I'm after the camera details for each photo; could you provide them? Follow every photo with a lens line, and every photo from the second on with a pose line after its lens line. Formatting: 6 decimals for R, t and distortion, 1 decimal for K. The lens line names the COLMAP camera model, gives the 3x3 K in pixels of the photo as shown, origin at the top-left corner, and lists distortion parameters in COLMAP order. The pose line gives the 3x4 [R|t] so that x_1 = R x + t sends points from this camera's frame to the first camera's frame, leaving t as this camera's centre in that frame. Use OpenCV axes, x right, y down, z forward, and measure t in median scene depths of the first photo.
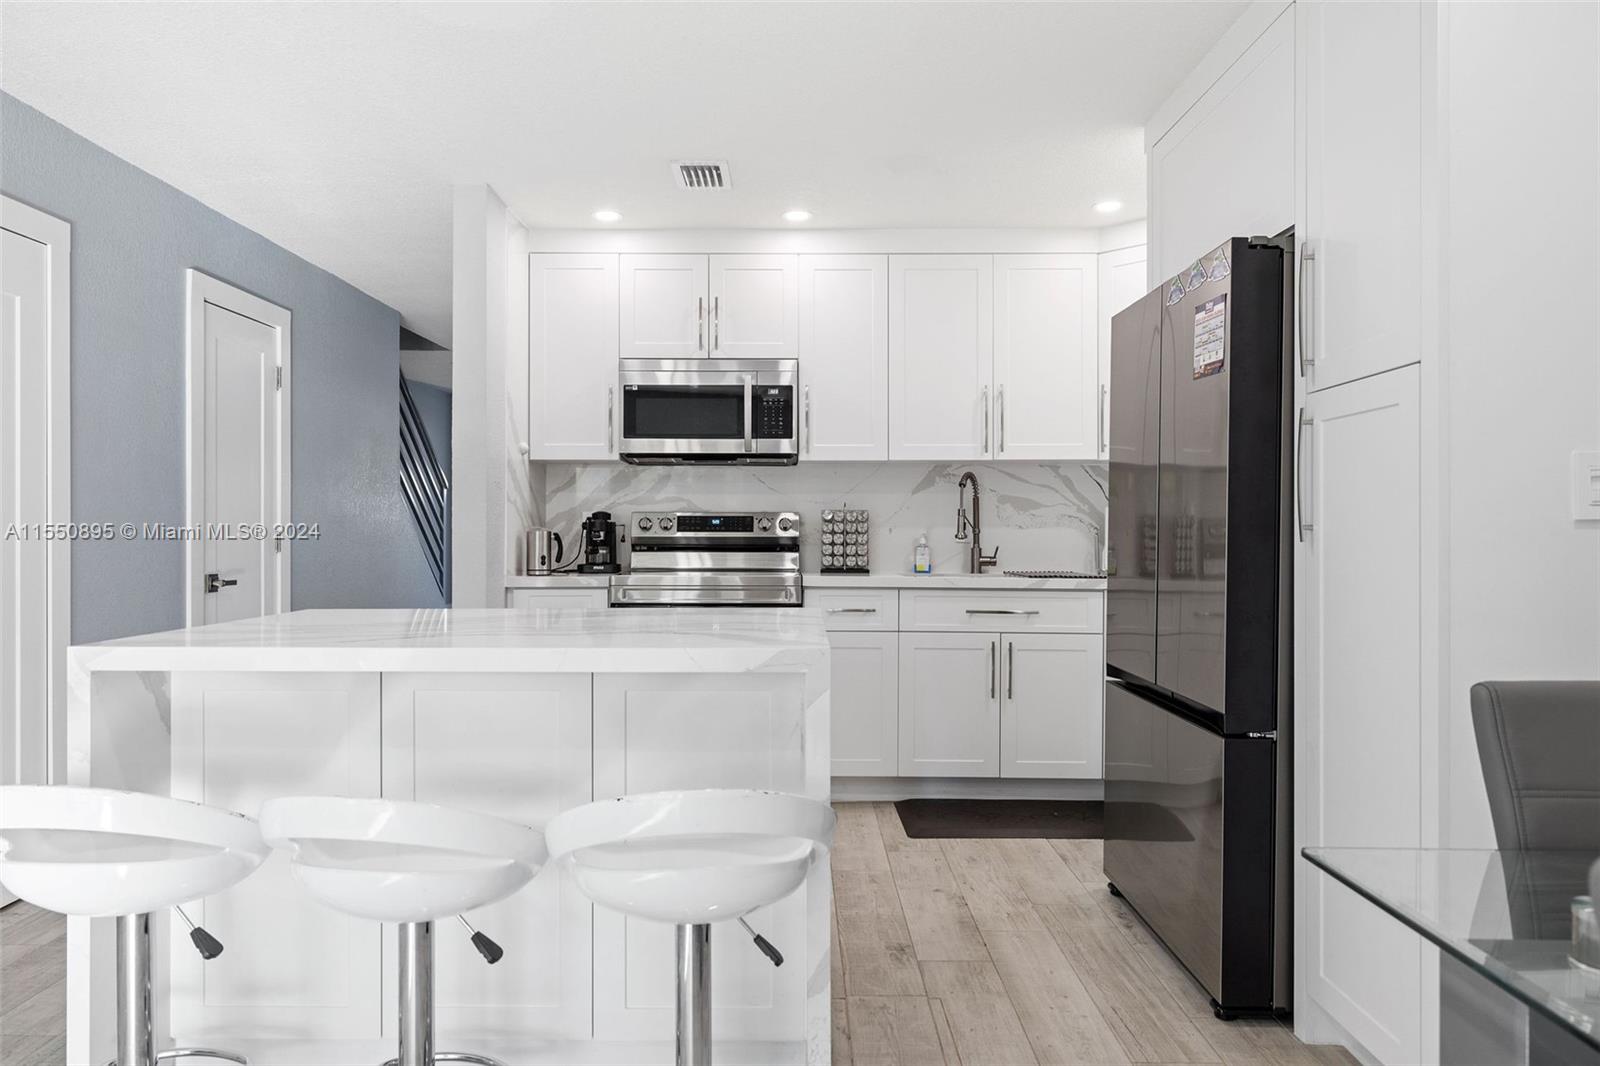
lens RADIAL K [[1060.0, 0, 800.0], [0, 1060.0, 533.0], [0, 0, 1]] dist [-0.012482, -0.002128]
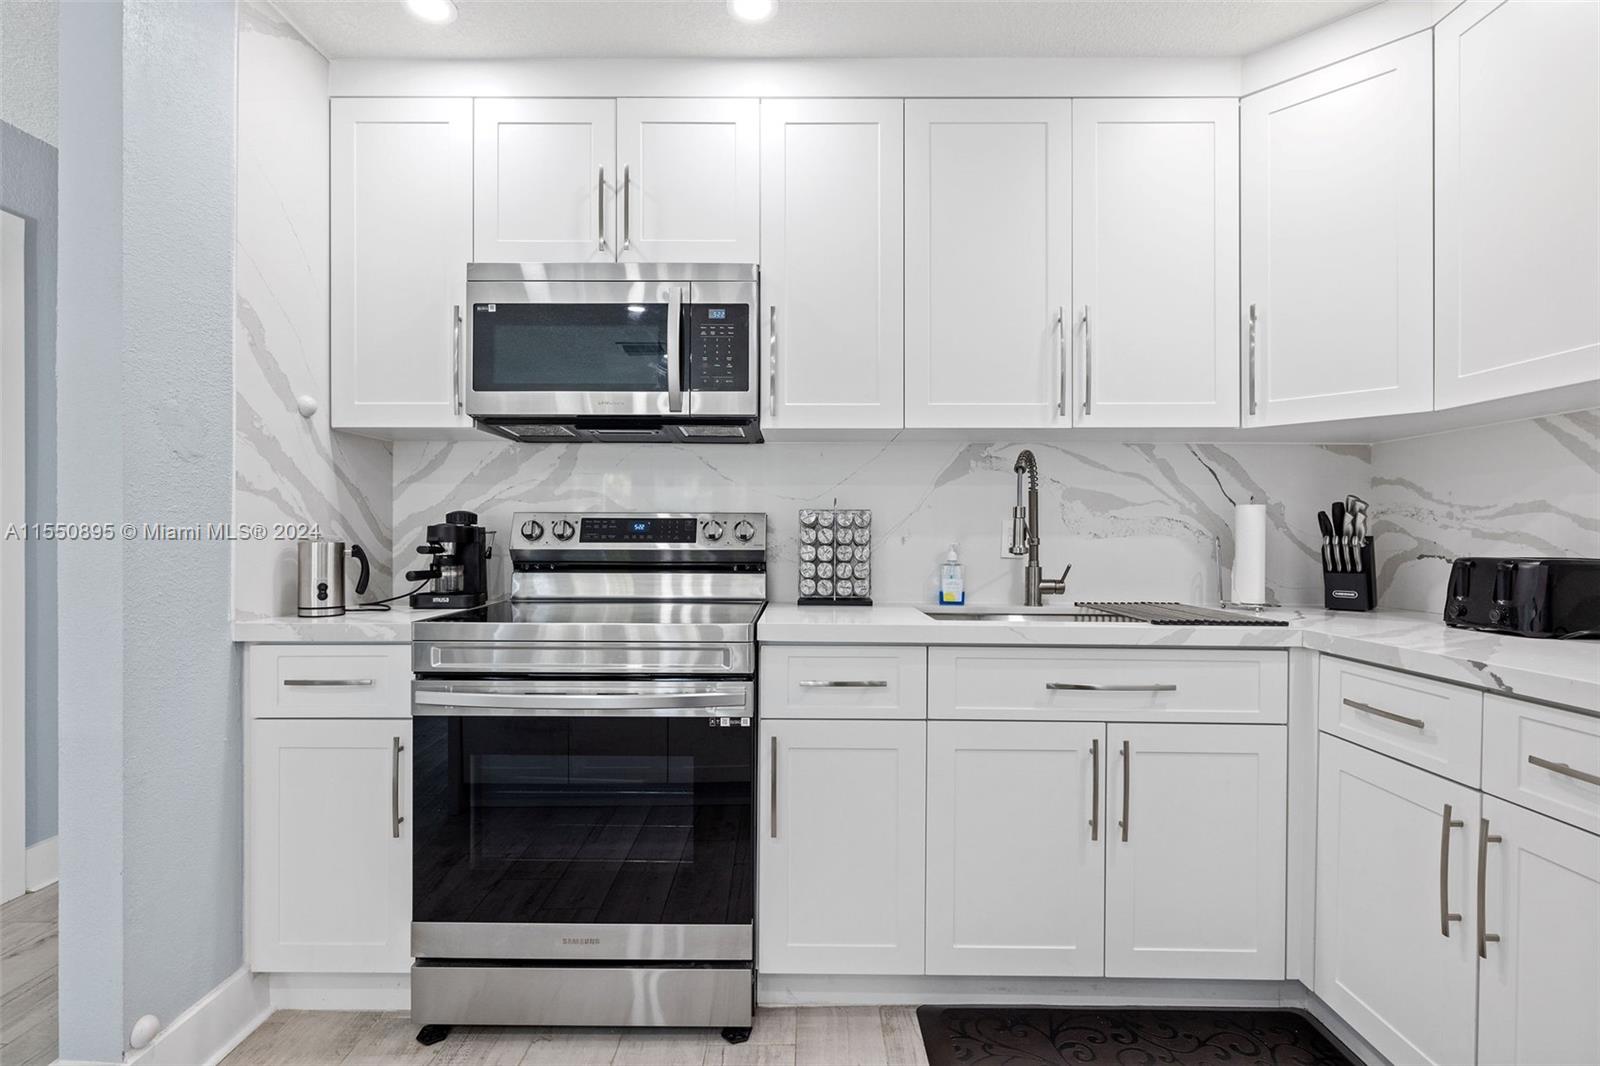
lens RADIAL K [[751.4, 0, 800.0], [0, 751.4, 533.0], [0, 0, 1]] dist [-0.004572, -0.000147]
pose [[0.999902, 0.000740, -0.013961, 0.028097], [-0.000824, 0.999982, -0.005967, -0.004343], [0.013956, 0.005978, 0.999885, 0.552527]]
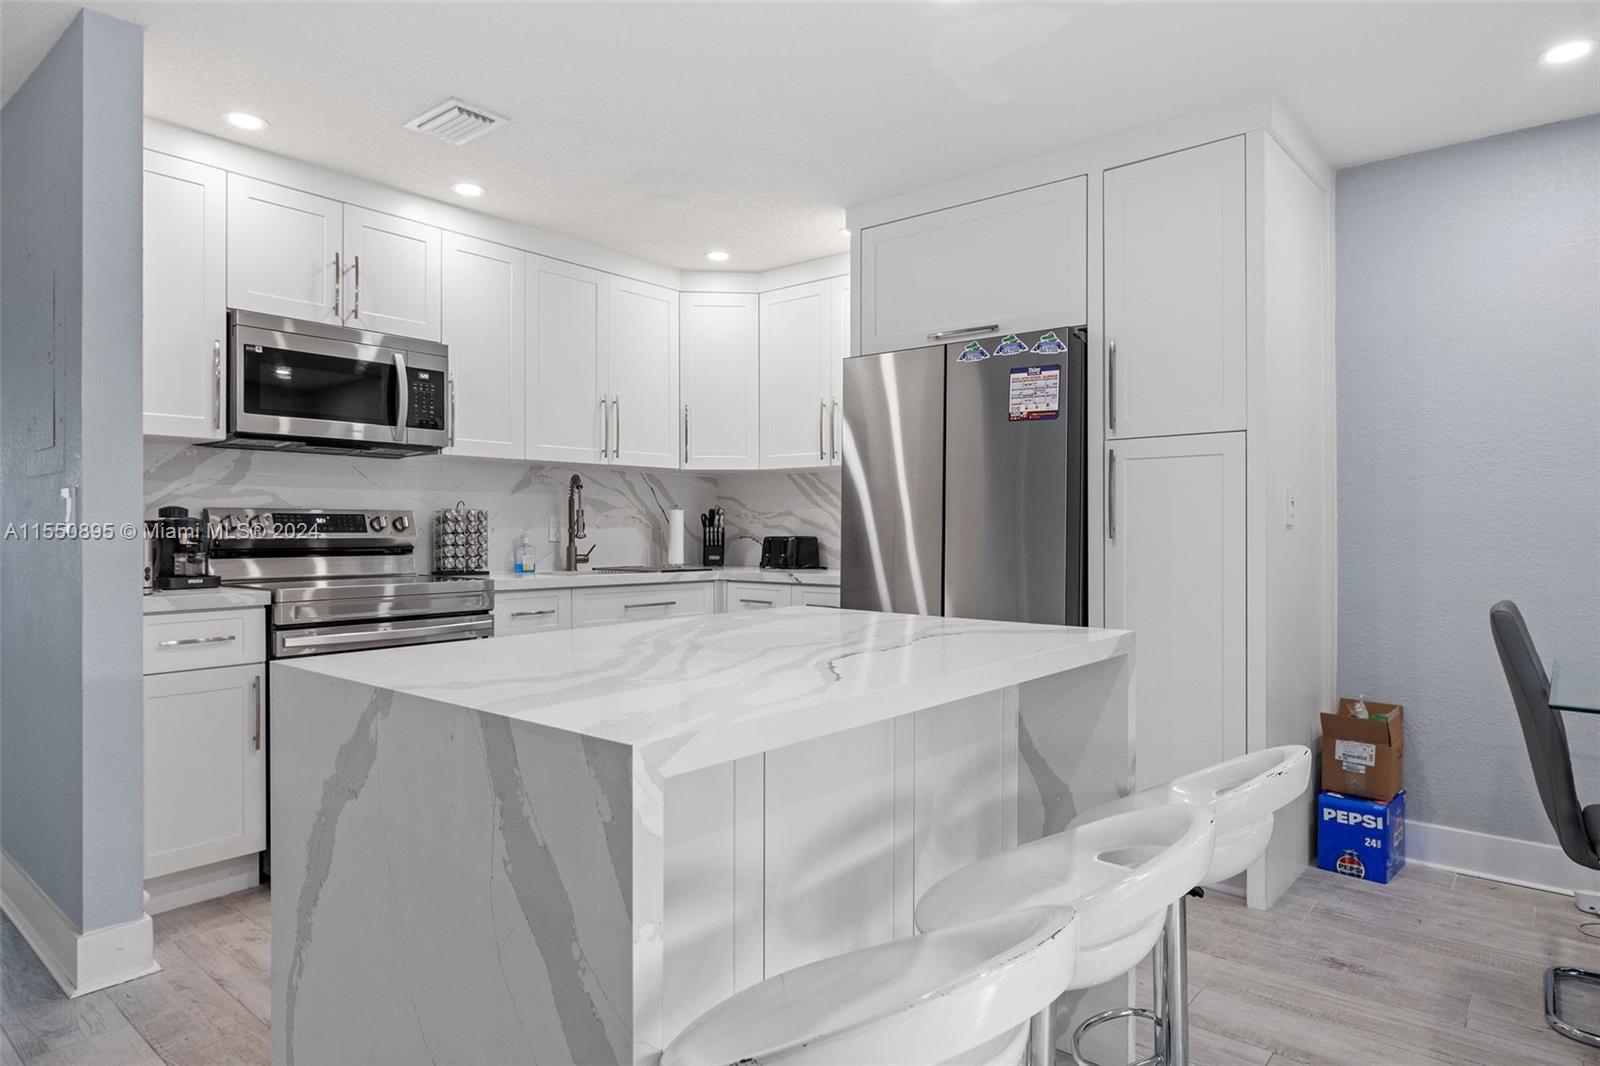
lens RADIAL K [[921.6, 0, 800.0], [0, 921.6, 533.0], [0, 0, 1]] dist [-0.001693, -0.000422]
pose [[0.639550, -0.005526, 0.768729, -0.411703], [0.003267, 0.999985, 0.004470, -0.002935], [-0.768742, -0.000348, 0.639559, 0.249251]]
